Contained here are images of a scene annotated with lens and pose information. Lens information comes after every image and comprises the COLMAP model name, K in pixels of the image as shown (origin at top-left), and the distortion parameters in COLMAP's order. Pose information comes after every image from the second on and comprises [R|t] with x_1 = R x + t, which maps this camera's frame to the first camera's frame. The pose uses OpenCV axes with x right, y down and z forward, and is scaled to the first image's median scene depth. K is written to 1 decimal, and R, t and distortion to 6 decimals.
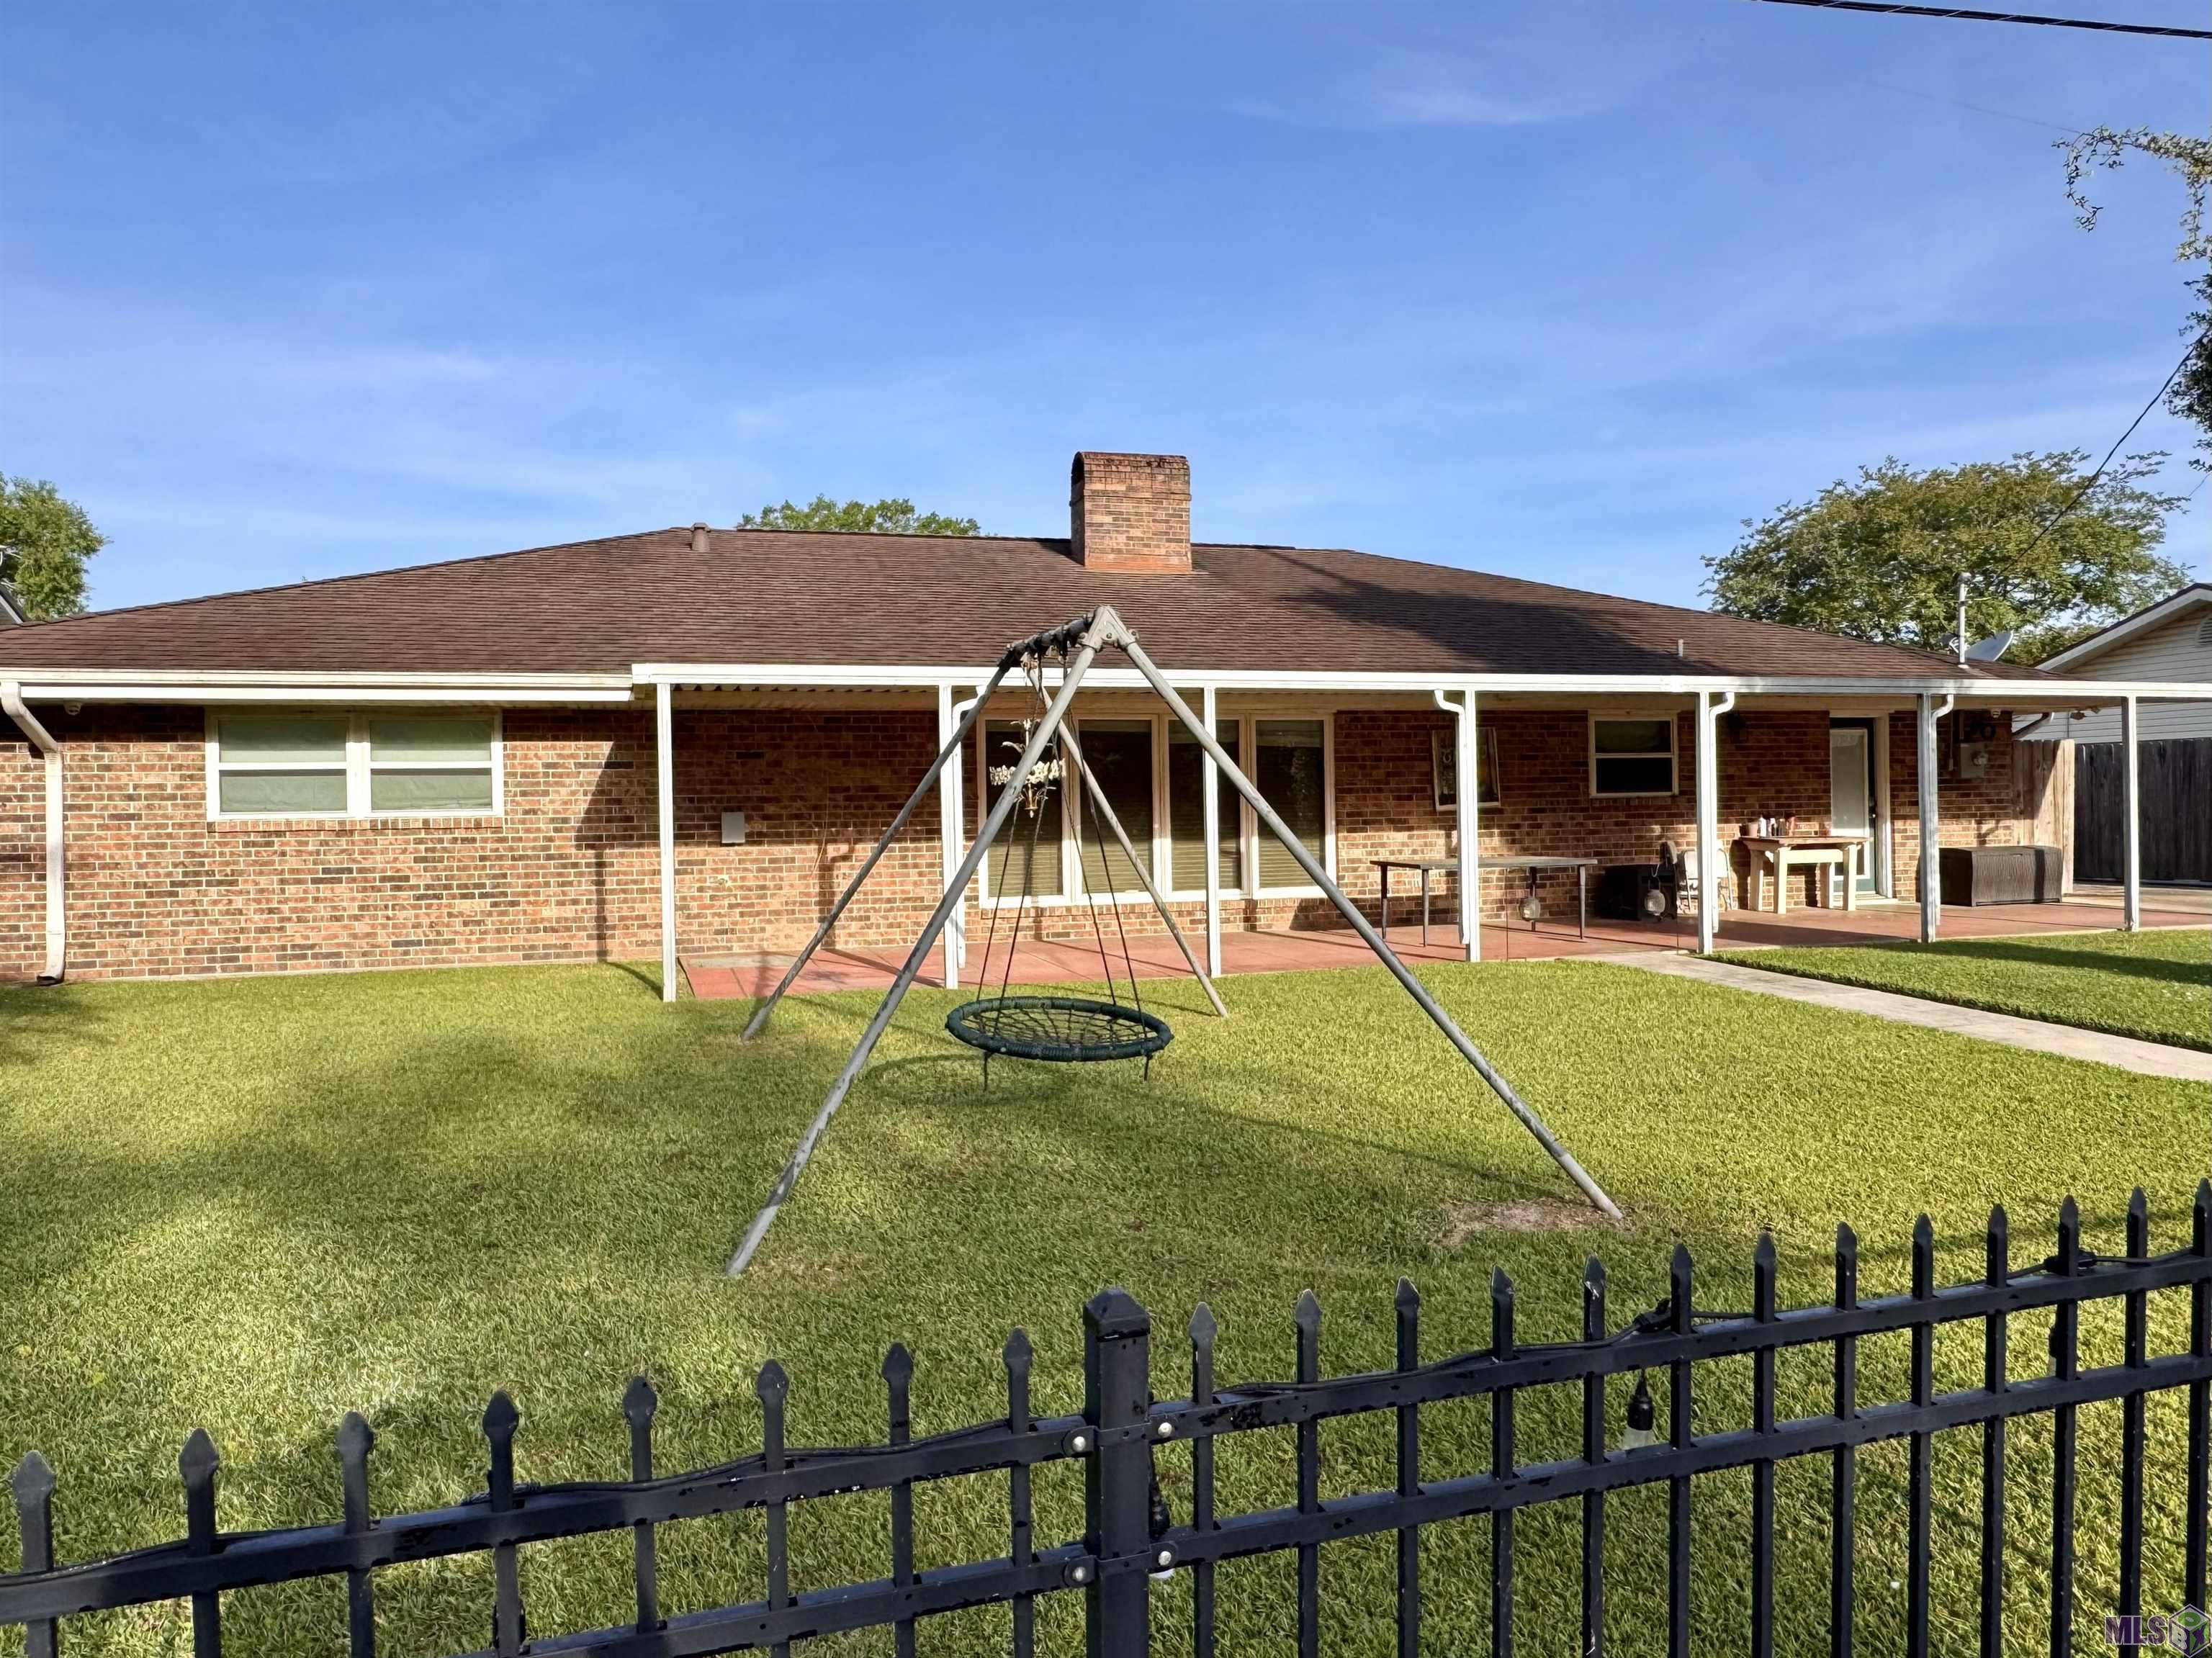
lens RADIAL K [[1563.3, 0, 1106.9], [0, 1563.3, 818.9], [0, 0, 1]] dist [0.005763, -0.025514]
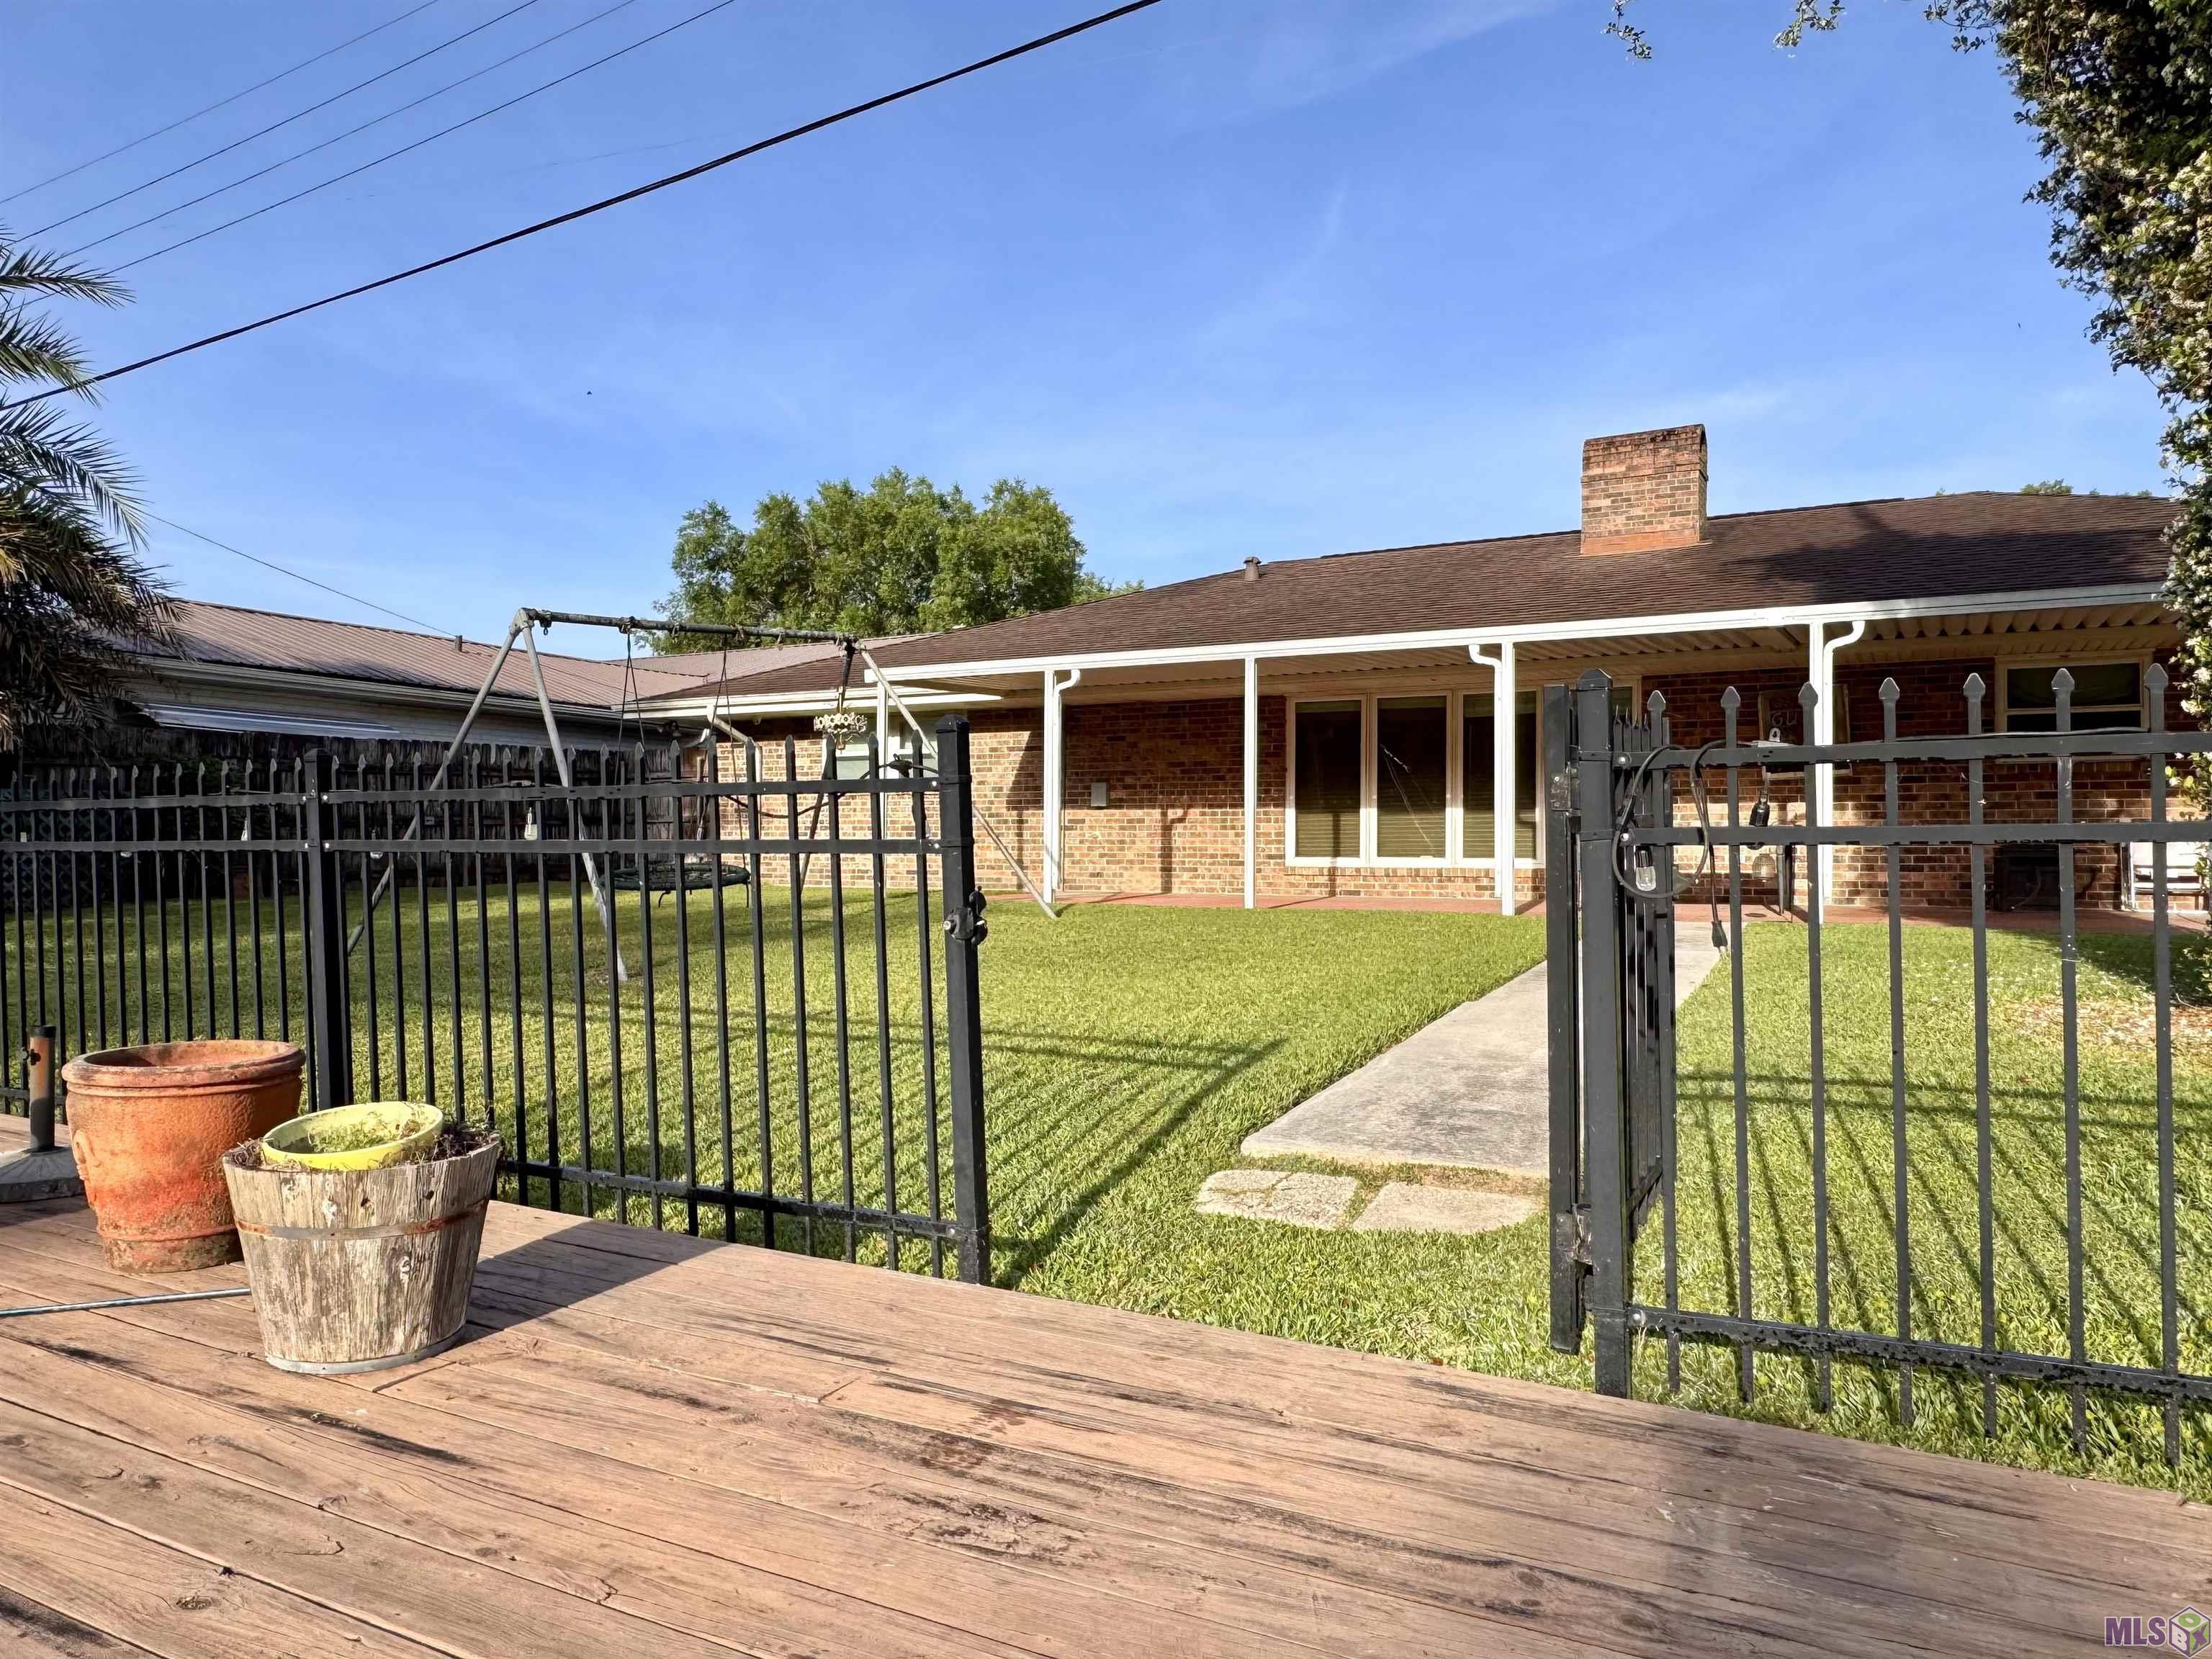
lens RADIAL K [[1563.4, 0, 1106.6], [0, 1563.4, 835.4], [0, 0, 1]] dist [0.005763, -0.025514]
pose [[0.680882, 0.010452, -0.732318, 0.693410], [-0.022187, 0.999734, -0.006360, 0.046132], [0.732057, 0.020579, 0.680933, 0.120736]]
